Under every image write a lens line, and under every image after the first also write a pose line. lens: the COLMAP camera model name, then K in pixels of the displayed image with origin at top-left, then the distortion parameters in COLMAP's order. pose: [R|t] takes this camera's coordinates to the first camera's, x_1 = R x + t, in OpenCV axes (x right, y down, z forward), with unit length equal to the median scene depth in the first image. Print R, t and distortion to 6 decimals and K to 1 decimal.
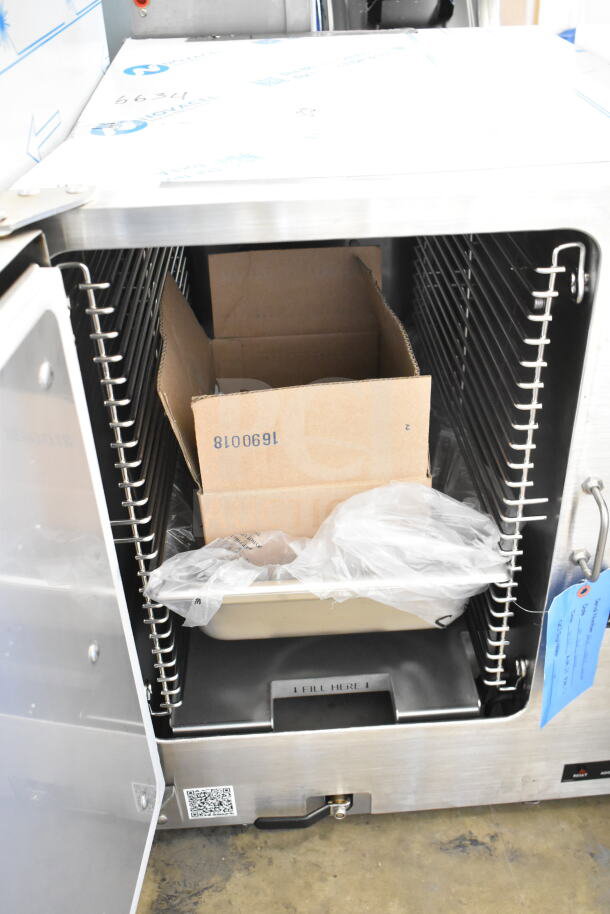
lens RADIAL K [[868.8, 0, 305.0], [0, 868.8, 457.0], [0, 0, 1]] dist [-0.051659, 0.001531]
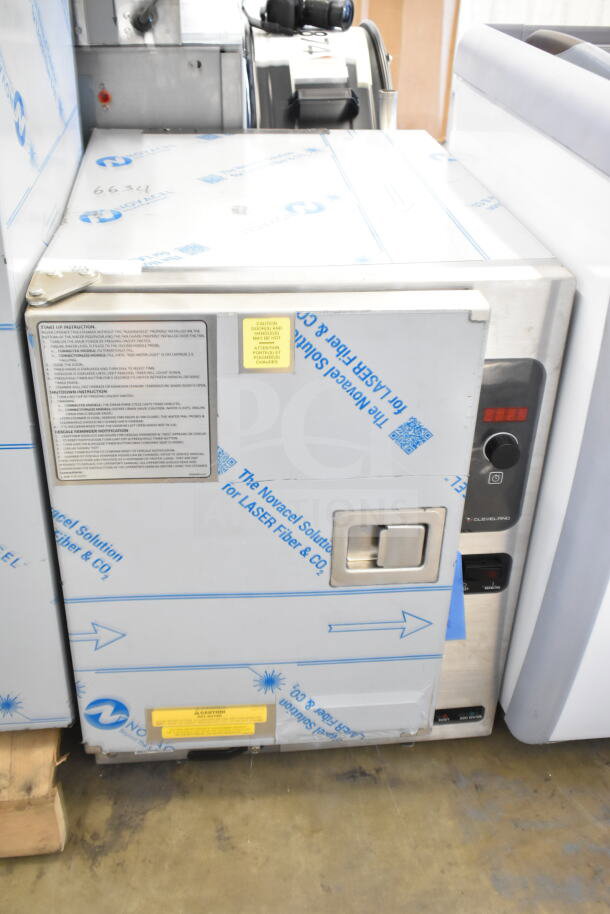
lens RADIAL K [[966.7, 0, 305.0], [0, 966.7, 457.0], [0, 0, 1]] dist [0.010159, 0.007313]
pose [[0.995749, 0.017212, 0.090485, -0.025490], [-0.012970, 0.998798, -0.047260, 0.049939], [-0.091190, 0.045886, 0.994776, -0.435826]]
